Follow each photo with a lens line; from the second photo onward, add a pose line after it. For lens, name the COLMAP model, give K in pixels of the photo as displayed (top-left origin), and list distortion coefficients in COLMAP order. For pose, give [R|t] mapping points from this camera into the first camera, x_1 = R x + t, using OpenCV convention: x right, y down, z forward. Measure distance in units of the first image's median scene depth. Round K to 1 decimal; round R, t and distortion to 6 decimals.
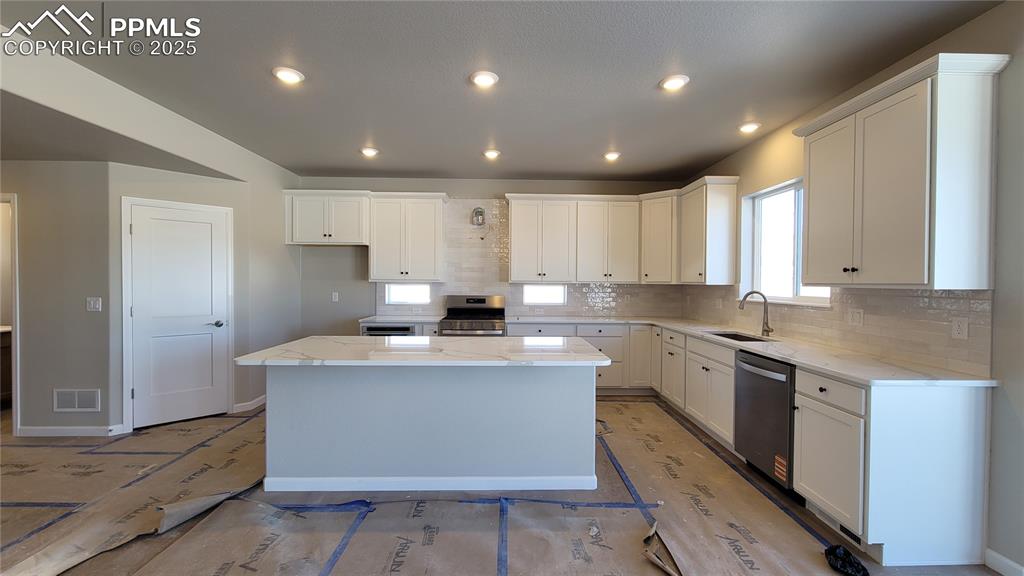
lens RADIAL K [[415.3, 0, 512.0], [0, 415.3, 288.0], [0, 0, 1]] dist [-0.000568, -0.000142]
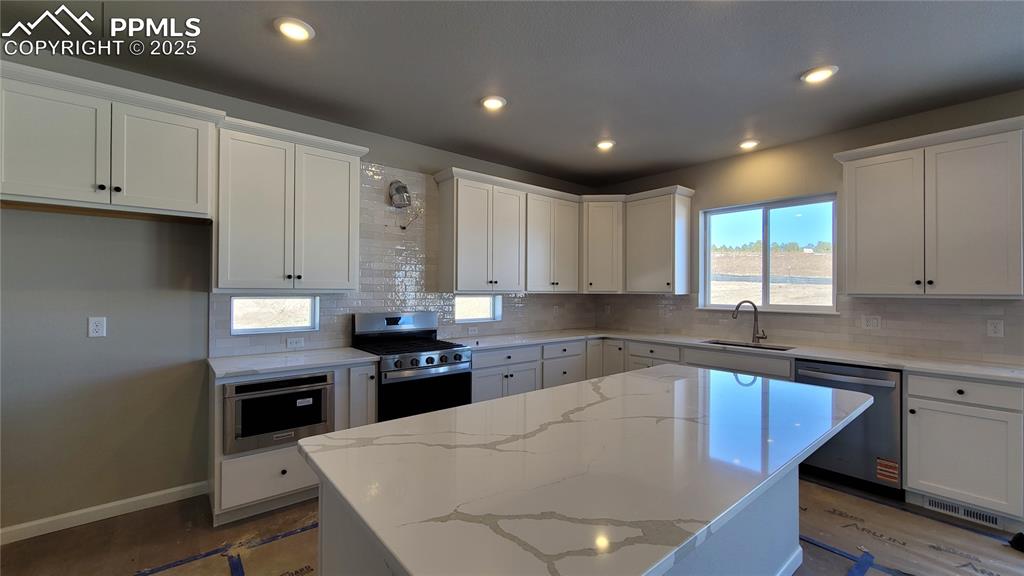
lens RADIAL K [[415.3, 0, 512.0], [0, 415.3, 288.0], [0, 0, 1]] dist [-0.000568, -0.000142]
pose [[0.779375, 0.000927, 0.626557, -0.398432], [0.009324, 0.999871, -0.013077, -0.012218], [-0.626489, 0.016034, 0.779266, 0.408428]]
